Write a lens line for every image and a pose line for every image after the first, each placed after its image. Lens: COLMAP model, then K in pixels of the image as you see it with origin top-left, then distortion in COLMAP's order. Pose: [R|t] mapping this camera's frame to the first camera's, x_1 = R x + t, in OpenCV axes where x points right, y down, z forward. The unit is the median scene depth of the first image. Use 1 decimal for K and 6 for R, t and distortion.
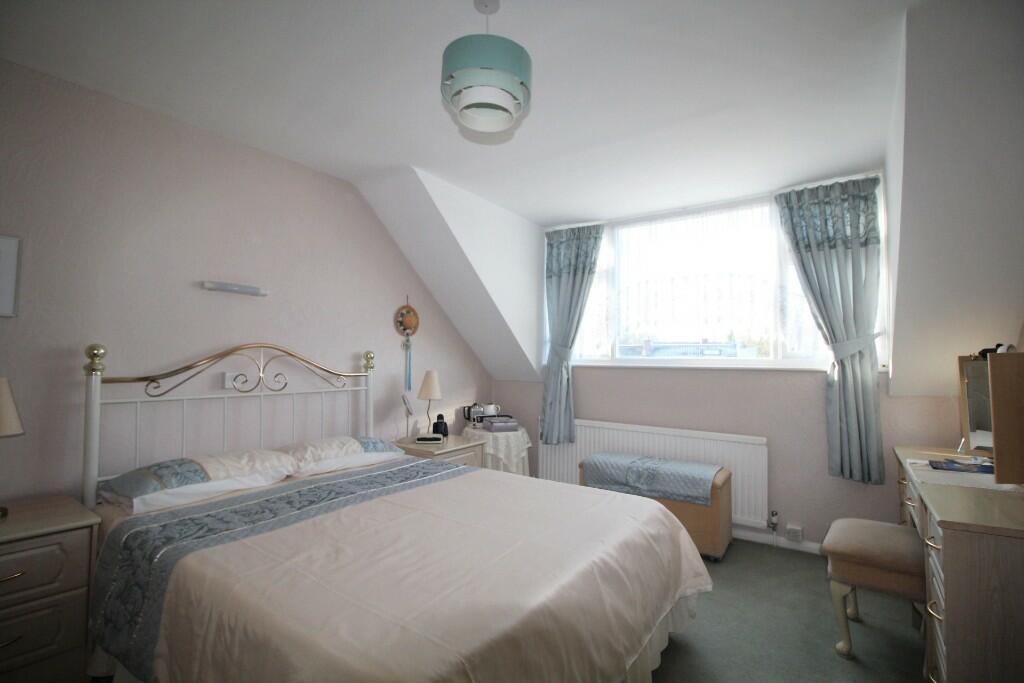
lens RADIAL K [[471.4, 0, 512.0], [0, 471.4, 341.5], [0, 0, 1]] dist [-0.000951, -0.000227]
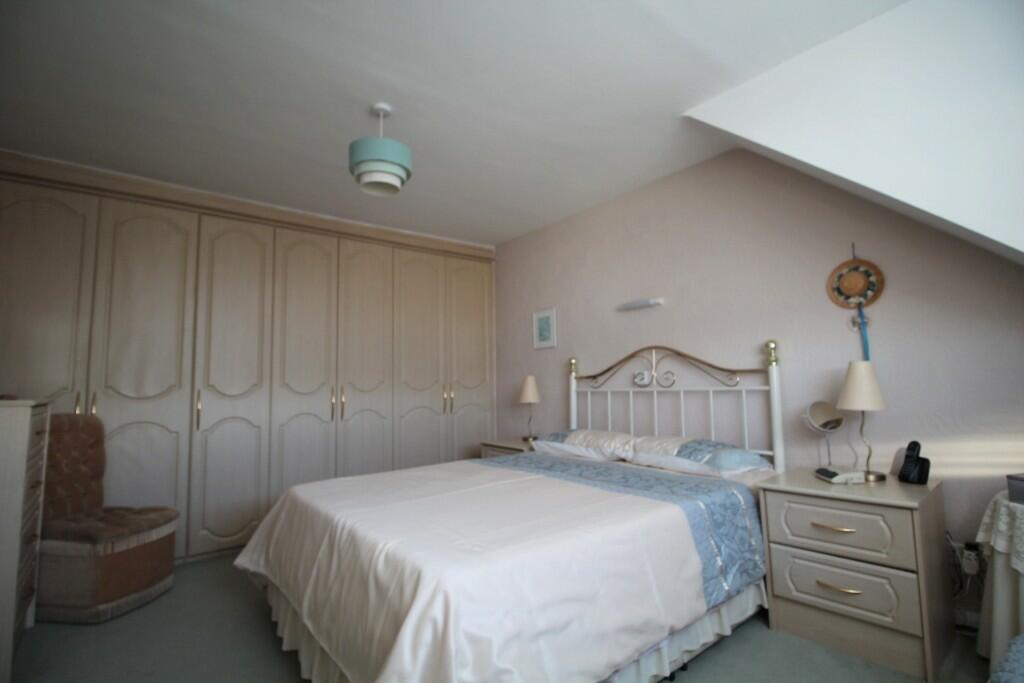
lens RADIAL K [[471.4, 0, 512.0], [0, 471.4, 341.5], [0, 0, 1]] dist [-0.000951, -0.000227]
pose [[-0.304977, -0.087088, -0.948370, 0.652148], [0.060995, 0.991980, -0.110708, 0.095892], [0.950404, -0.091609, -0.297219, 0.978269]]
